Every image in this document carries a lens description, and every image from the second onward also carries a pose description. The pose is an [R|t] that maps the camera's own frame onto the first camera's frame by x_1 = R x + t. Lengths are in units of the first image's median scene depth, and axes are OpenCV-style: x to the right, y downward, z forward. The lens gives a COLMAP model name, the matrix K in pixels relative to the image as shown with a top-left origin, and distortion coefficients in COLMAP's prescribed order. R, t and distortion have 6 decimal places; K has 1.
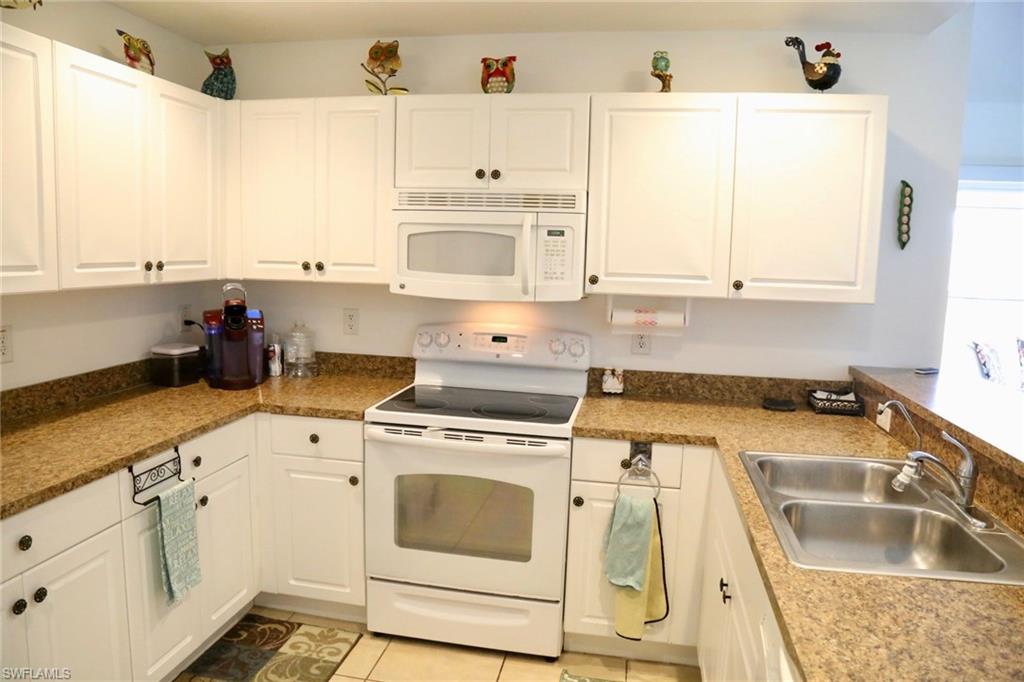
lens RADIAL K [[698.6, 0, 513.5], [0, 698.6, 341.3], [0, 0, 1]] dist [-0.103024, 0.045288]
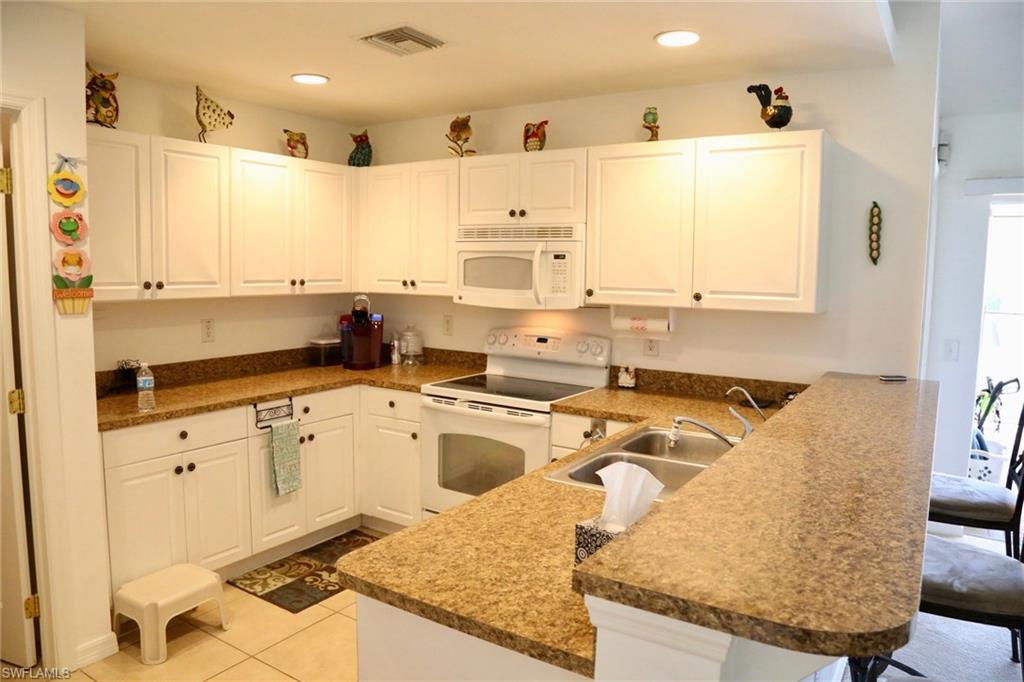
lens RADIAL K [[698.6, 0, 513.6], [0, 698.6, 341.1], [0, 0, 1]] dist [-0.103024, 0.045288]
pose [[0.925216, 0.026832, -0.378490, 0.463222], [-0.039458, 0.998892, -0.025642, 0.037180], [0.377383, 0.038659, 0.925250, -0.221207]]
